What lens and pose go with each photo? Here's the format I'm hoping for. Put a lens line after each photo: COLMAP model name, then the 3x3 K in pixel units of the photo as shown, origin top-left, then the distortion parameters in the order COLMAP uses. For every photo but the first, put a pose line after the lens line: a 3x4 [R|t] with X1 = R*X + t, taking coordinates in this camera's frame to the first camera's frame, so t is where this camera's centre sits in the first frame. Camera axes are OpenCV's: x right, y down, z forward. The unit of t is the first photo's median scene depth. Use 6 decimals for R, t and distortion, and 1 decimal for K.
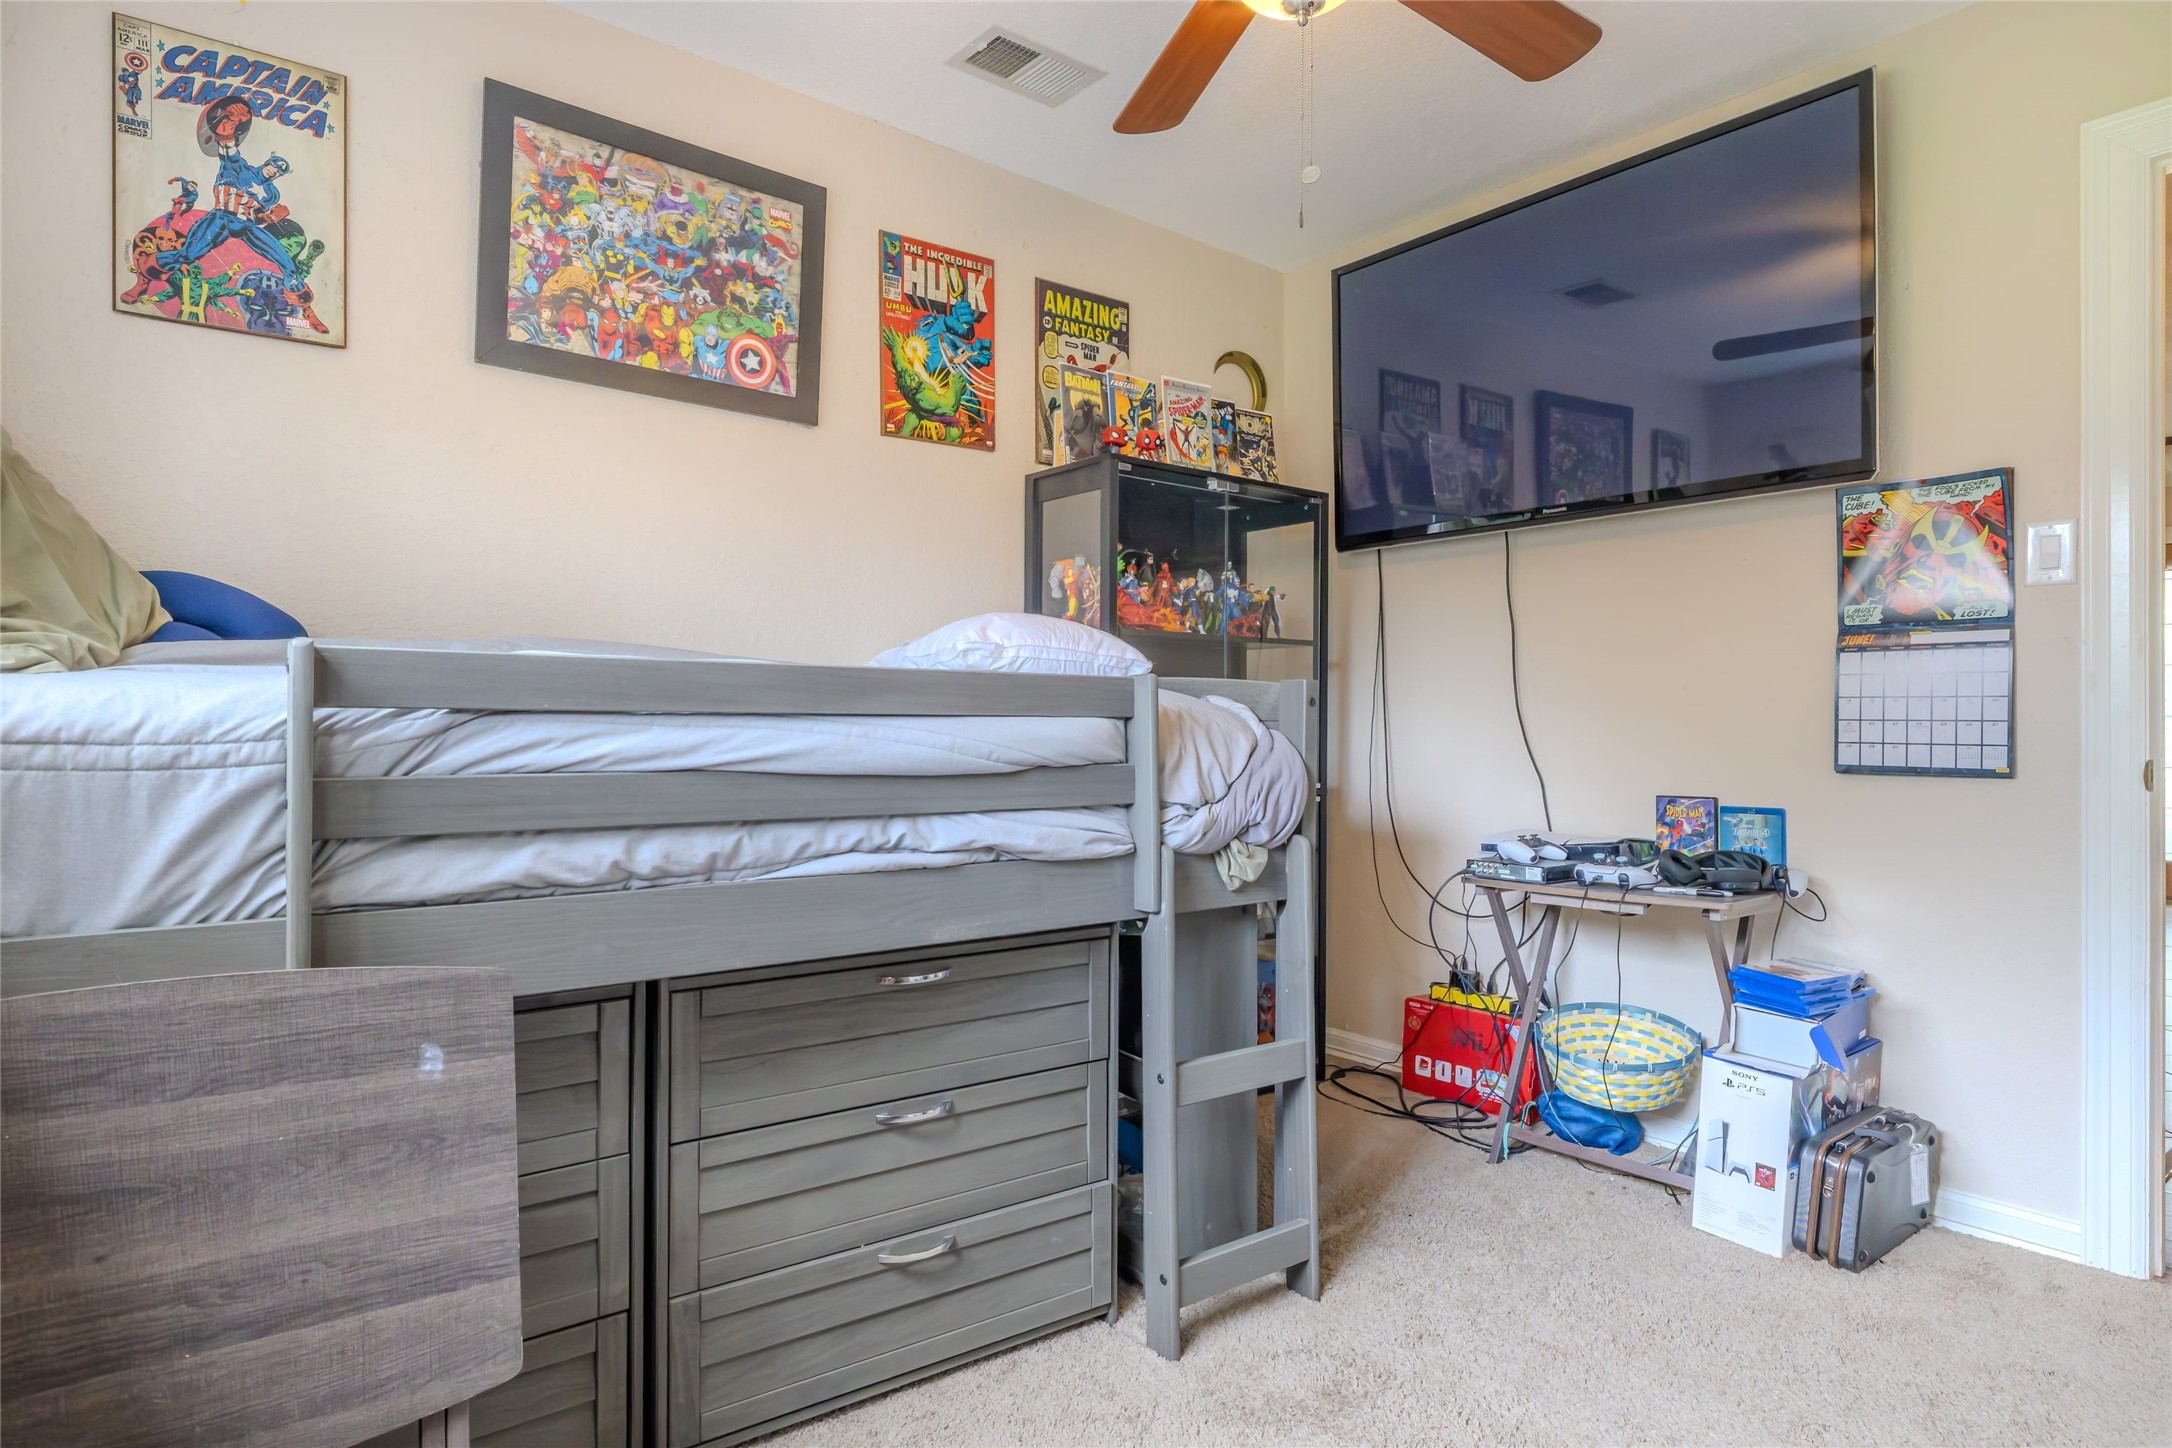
lens RADIAL K [[1143.0, 0, 1087.8], [0, 1143.0, 722.2], [0, 0, 1]] dist [-0.004235, -0.001276]
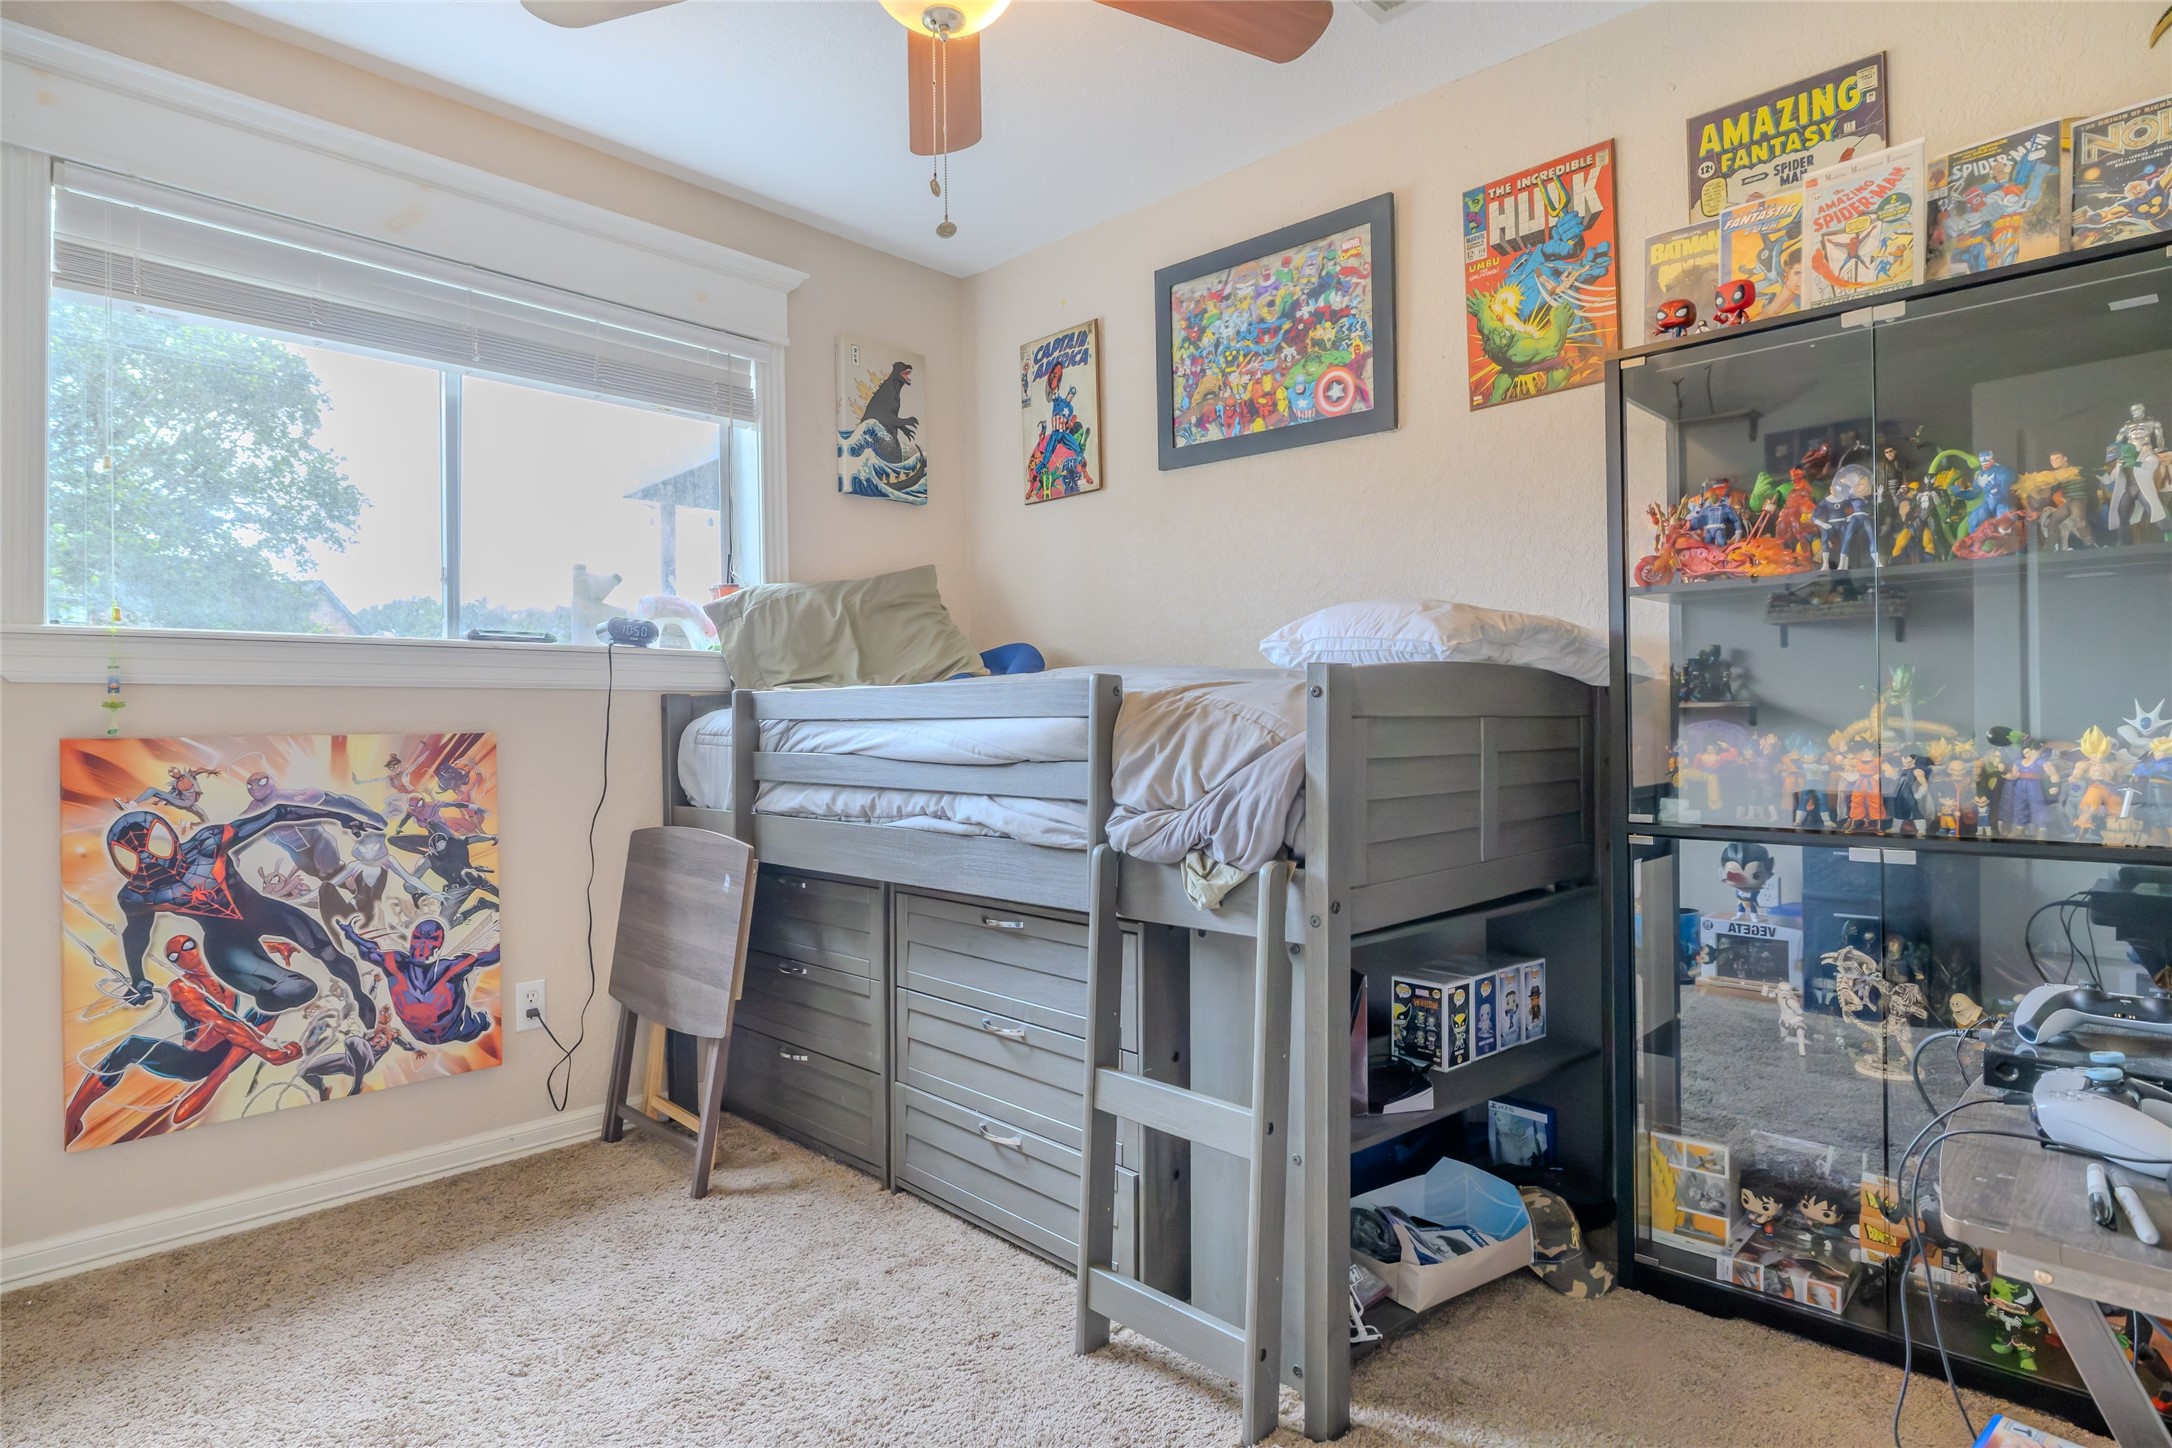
lens RADIAL K [[1143.0, 0, 1087.4], [0, 1143.0, 725.2], [0, 0, 1]] dist [-0.004235, -0.001276]
pose [[0.160651, -0.004054, -0.987003, 0.770676], [0.009017, 0.999956, -0.002639, 0.004451], [0.986970, -0.008476, 0.160681, 0.607671]]
